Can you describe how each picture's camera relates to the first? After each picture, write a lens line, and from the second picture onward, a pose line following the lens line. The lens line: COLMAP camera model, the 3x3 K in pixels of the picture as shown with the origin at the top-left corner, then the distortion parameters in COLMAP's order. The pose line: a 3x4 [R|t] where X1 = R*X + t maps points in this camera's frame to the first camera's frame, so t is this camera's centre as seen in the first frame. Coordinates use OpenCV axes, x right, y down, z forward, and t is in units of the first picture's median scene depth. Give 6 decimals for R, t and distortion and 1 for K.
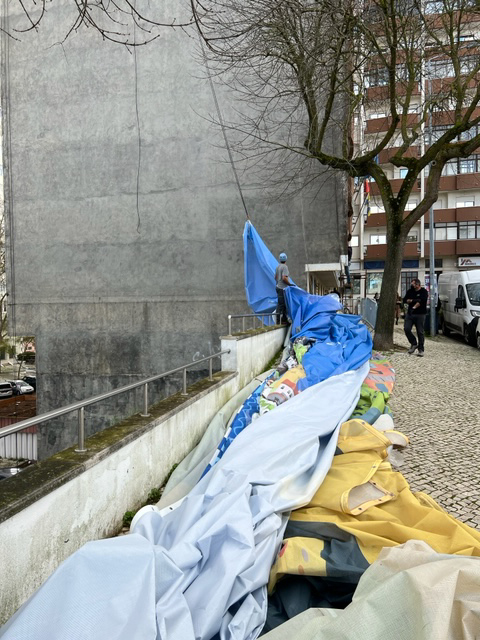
lens RADIAL K [[471.5, 0, 237.7], [0, 471.5, 316.6], [0, 0, 1]] dist [0.050026, -0.051020]
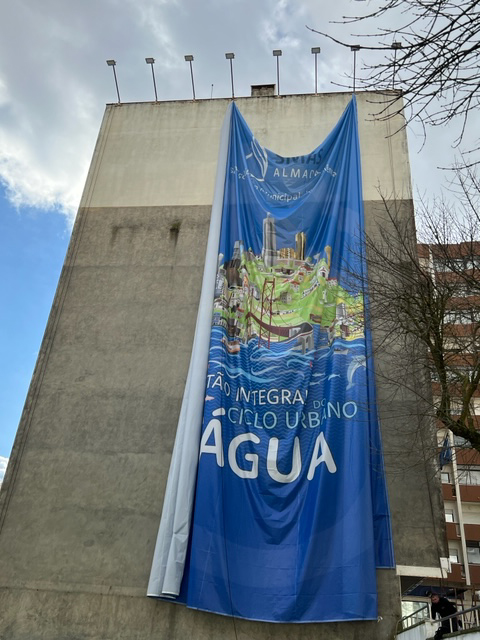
lens RADIAL K [[565.8, 0, 240.0], [0, 565.8, 320.0], [0, 0, 1]] dist [0.068283, -0.082560]
pose [[0.990814, 0.126842, 0.046900, -0.185116], [-0.084698, 0.852400, -0.515985, 0.048509], [-0.105426, 0.507272, 0.855313, 0.006824]]
